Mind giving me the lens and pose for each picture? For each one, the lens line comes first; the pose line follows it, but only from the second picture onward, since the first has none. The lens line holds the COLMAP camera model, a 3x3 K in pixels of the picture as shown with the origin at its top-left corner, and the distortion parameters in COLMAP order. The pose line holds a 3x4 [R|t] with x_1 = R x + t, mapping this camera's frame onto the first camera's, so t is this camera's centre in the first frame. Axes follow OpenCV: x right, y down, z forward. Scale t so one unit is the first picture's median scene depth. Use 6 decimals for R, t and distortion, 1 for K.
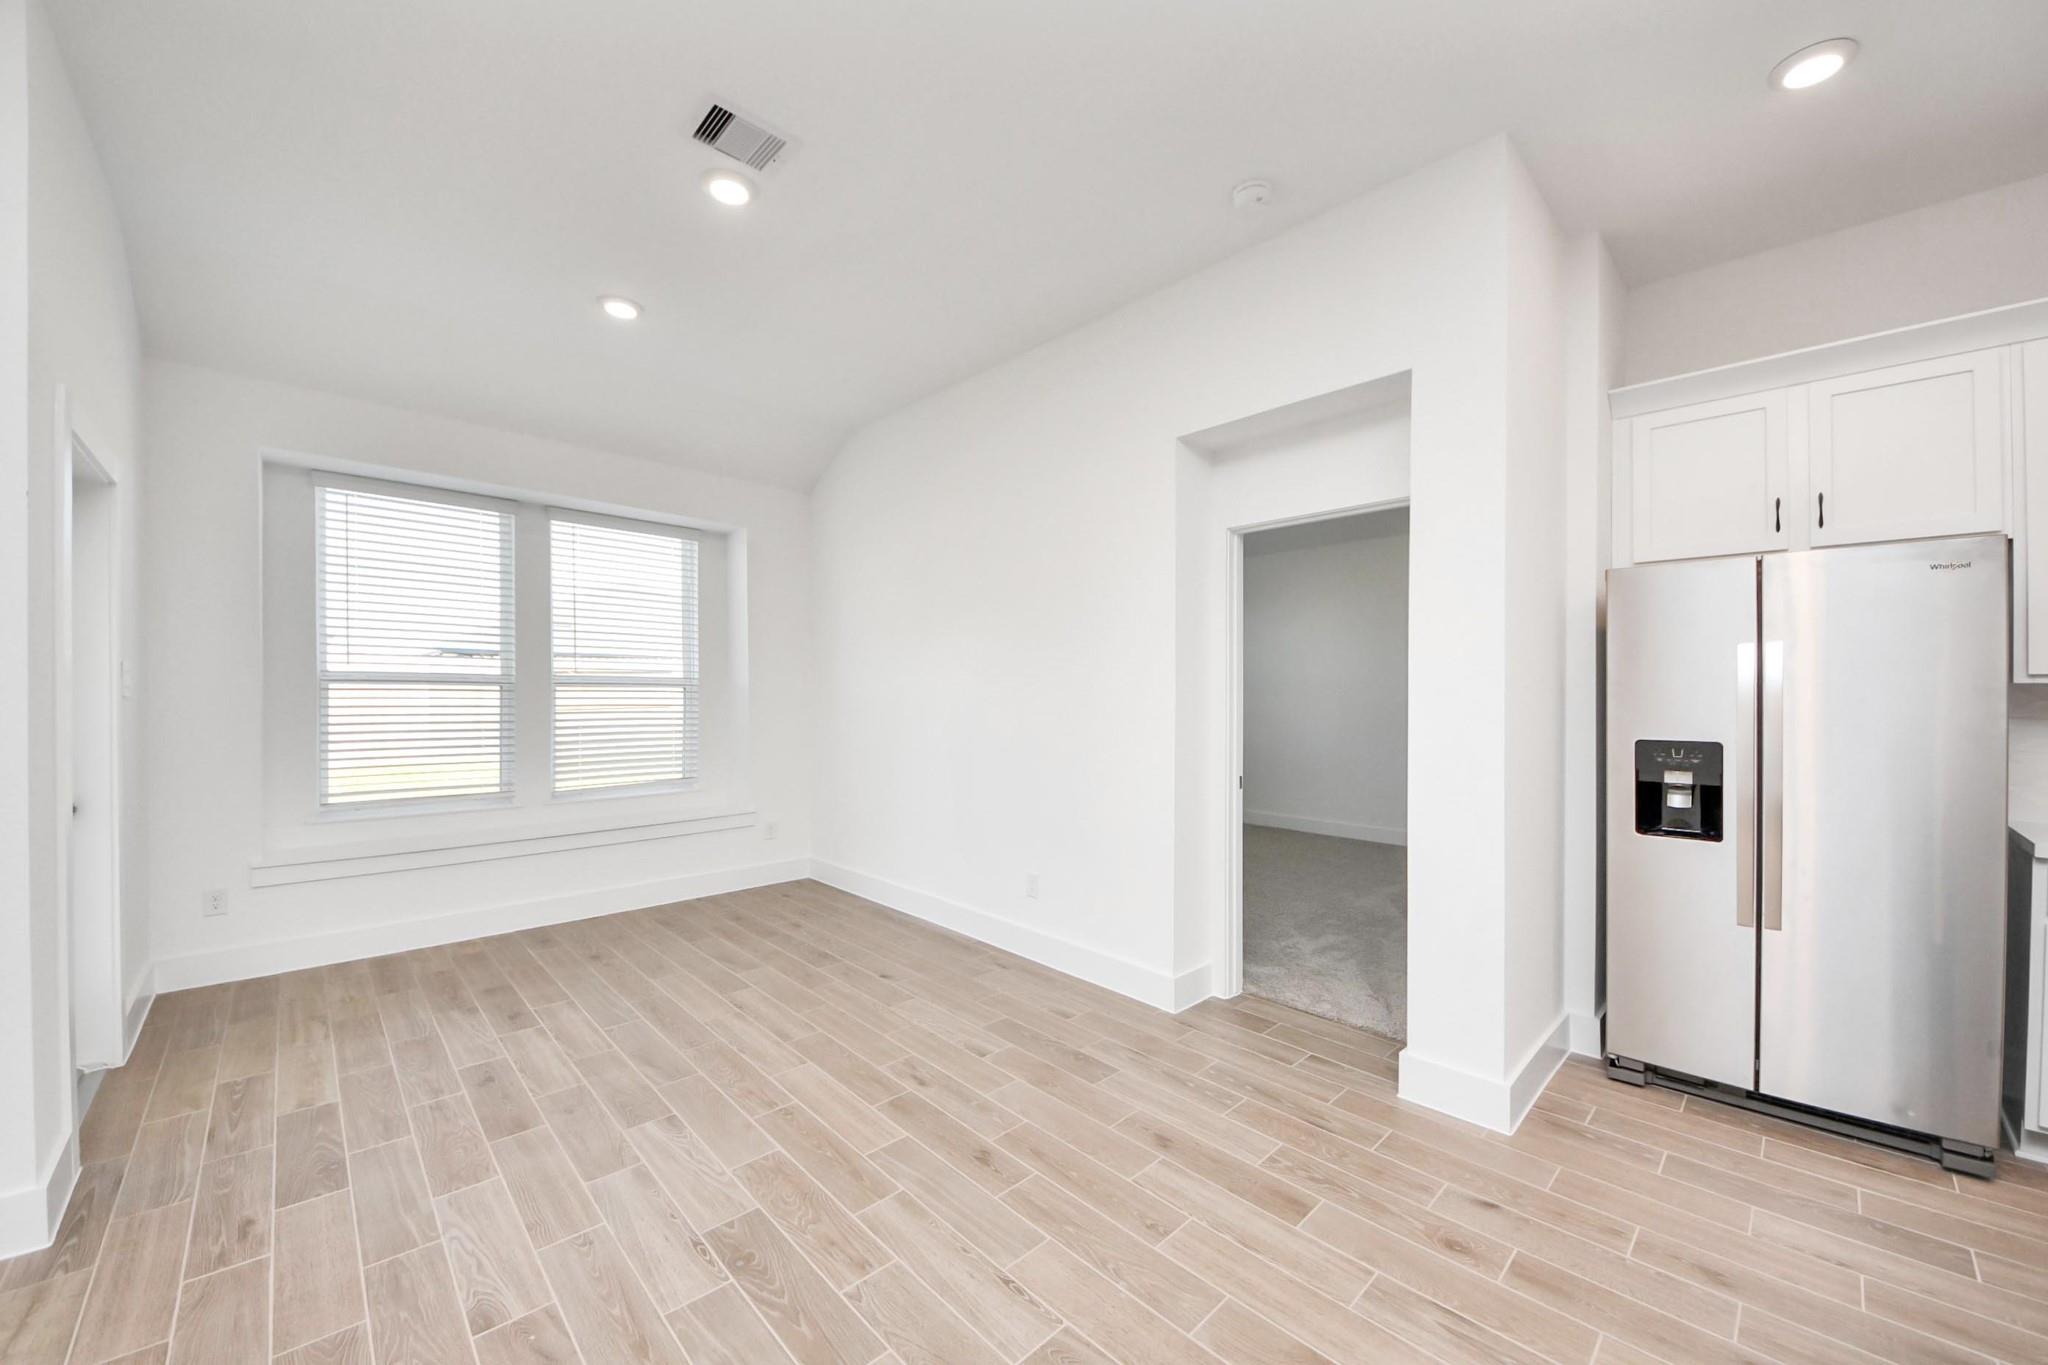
lens RADIAL K [[781.9, 0, 1022.1], [0, 781.9, 685.1], [0, 0, 1]] dist [0.040345, -0.026292]
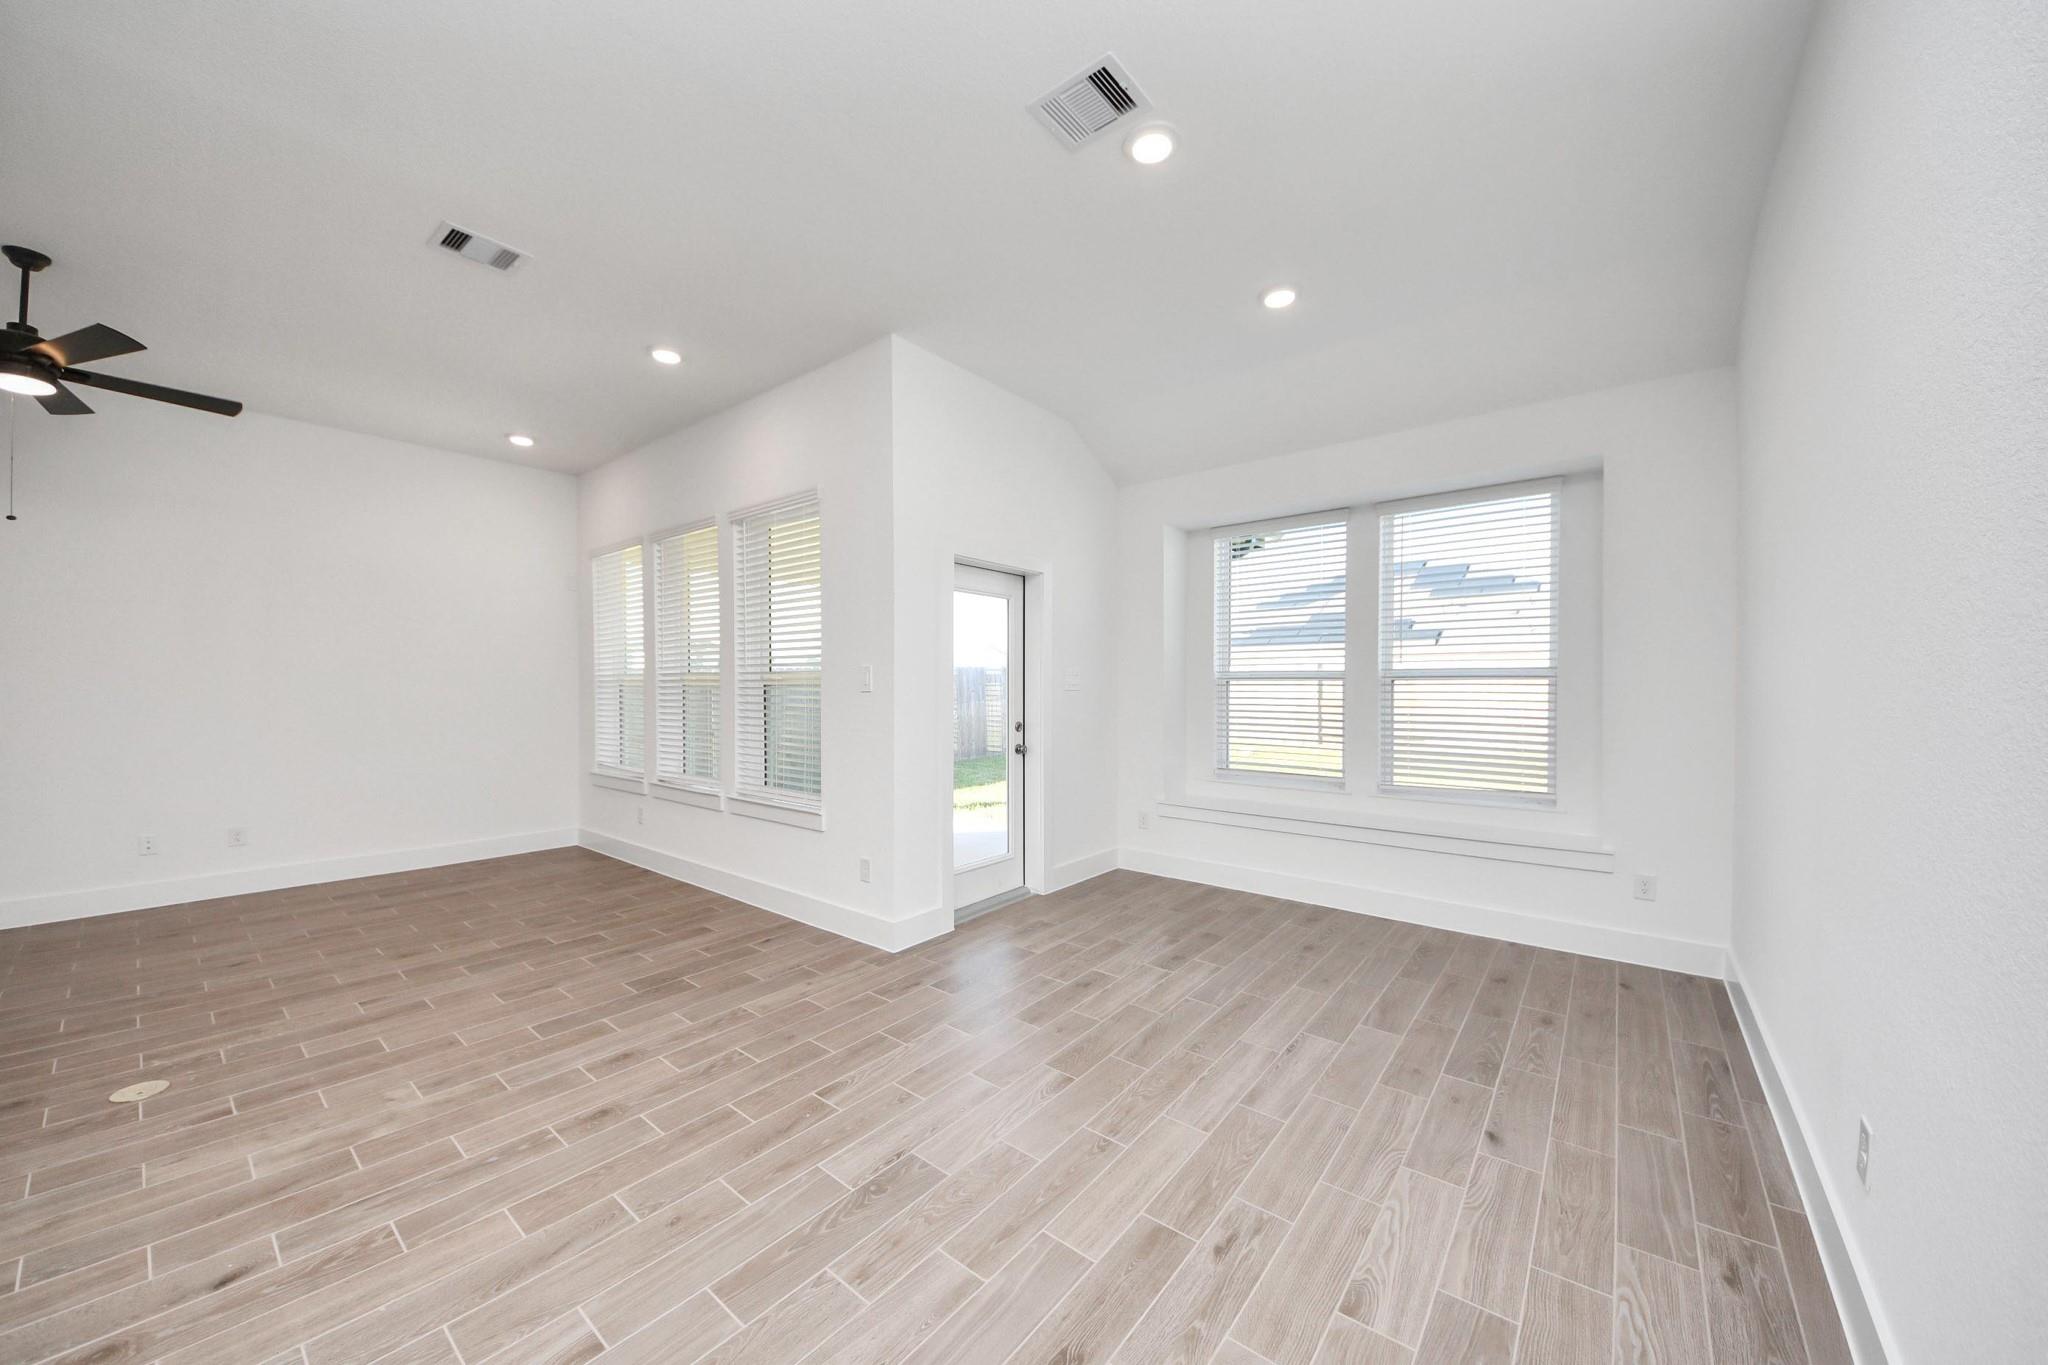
lens RADIAL K [[725.1, 0, 1023.3], [0, 725.1, 688.4], [0, 0, 1]] dist [0.035440, -0.019528]
pose [[0.112170, -0.001948, -0.993687, 0.445622], [0.010467, 0.999945, -0.000779, 0.012835], [0.993634, -0.010313, 0.112184, 0.691929]]
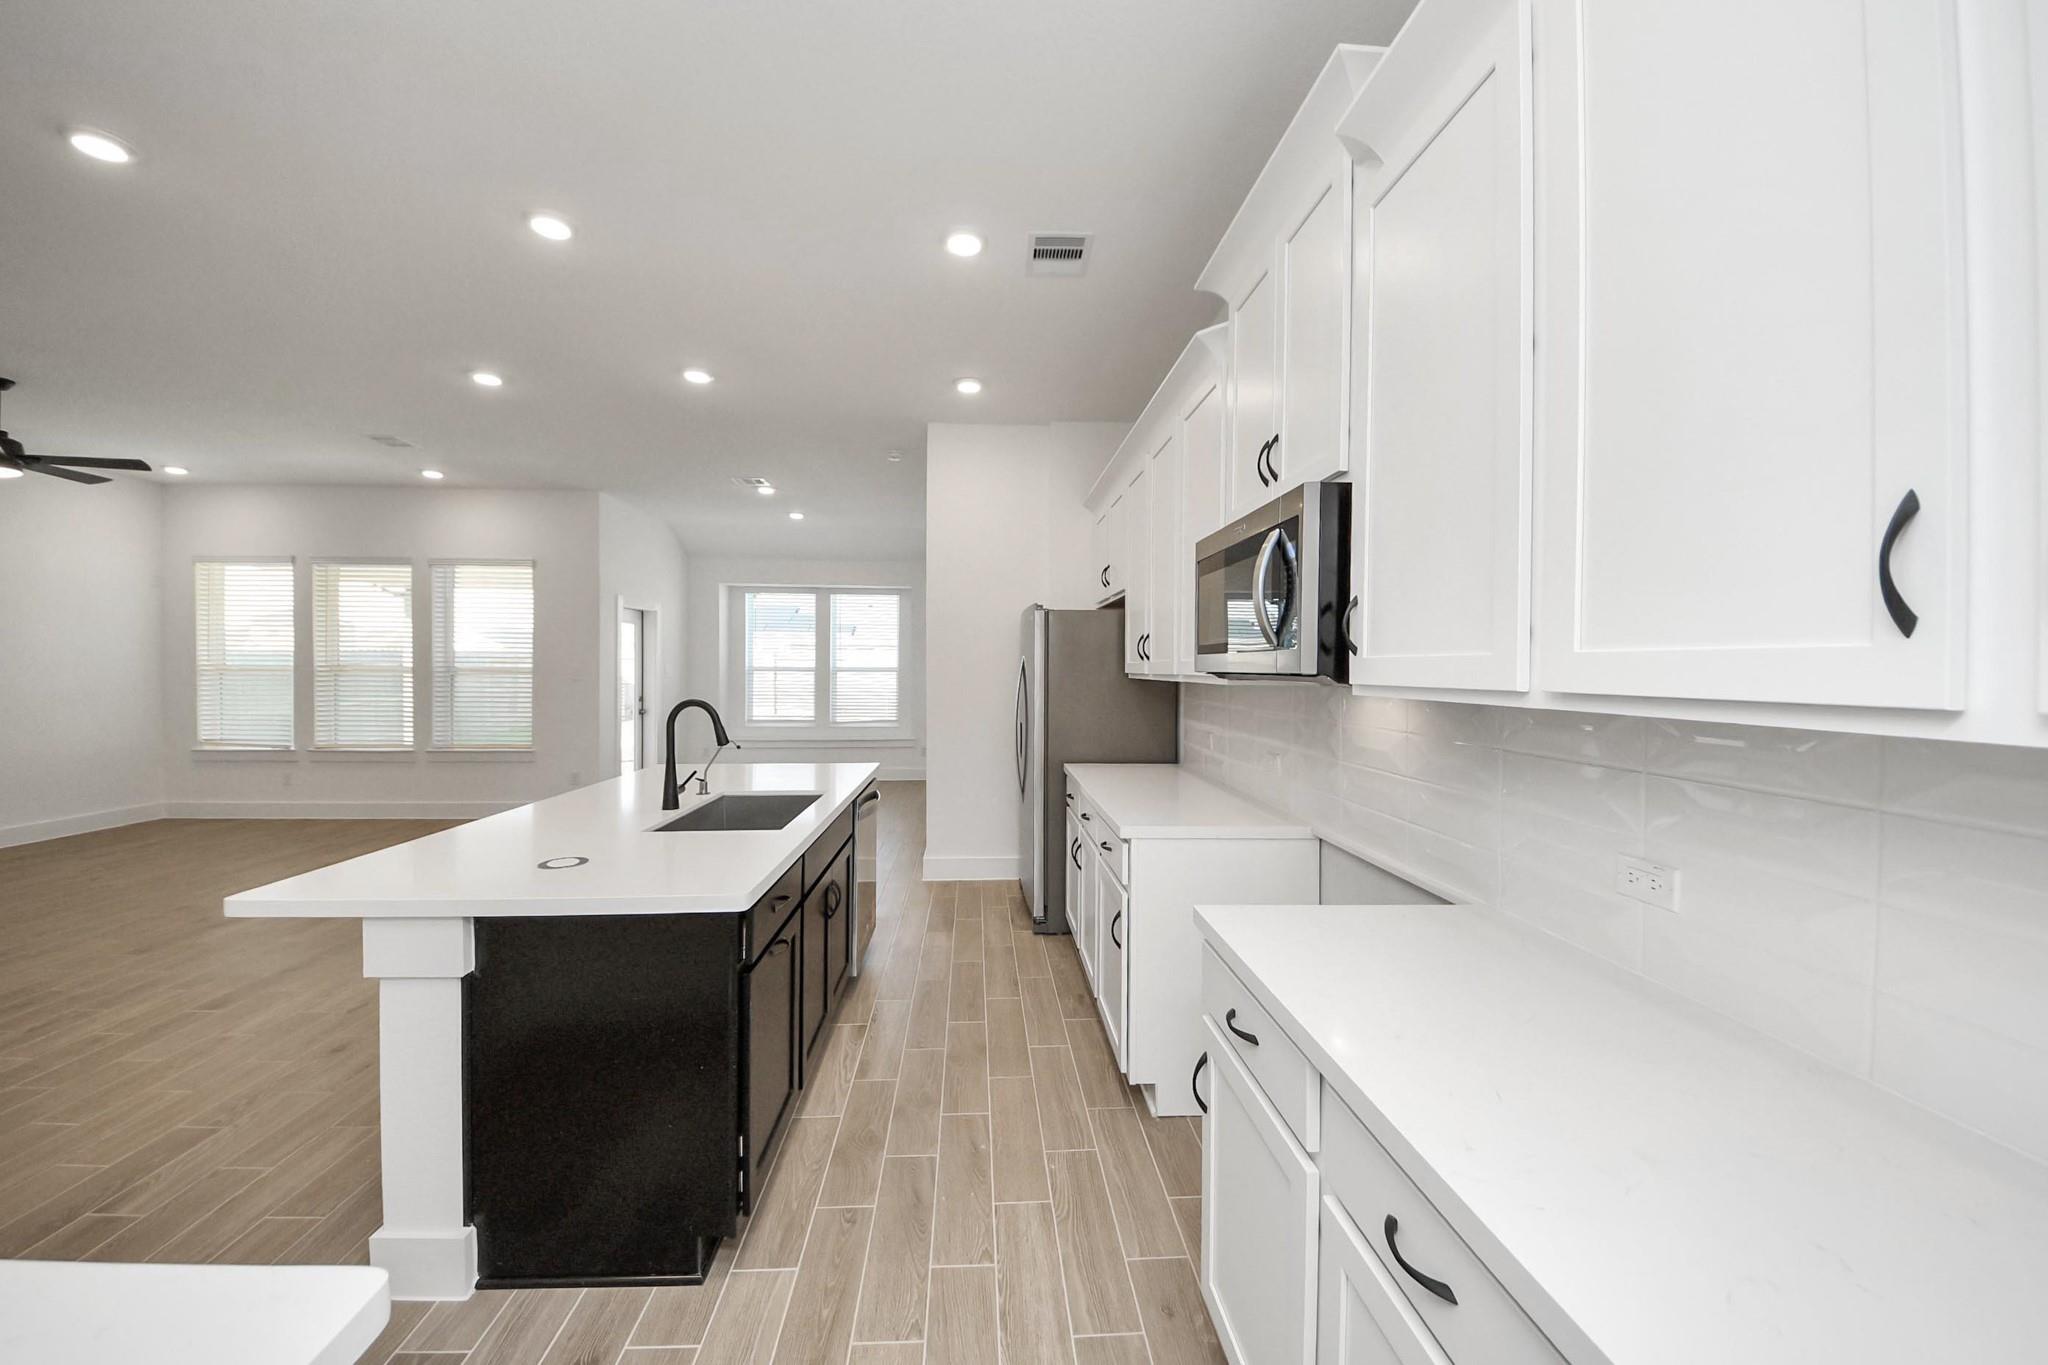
lens RADIAL K [[750.2, 0, 1004.1], [0, 750.2, 669.8], [0, 0, 1]] dist [0.018587, -0.011221]
pose [[0.751095, 0.002290, -0.660190, 1.742999], [0.003389, 0.999967, 0.007324, -0.028946], [0.660186, -0.007738, 0.751063, -0.324775]]
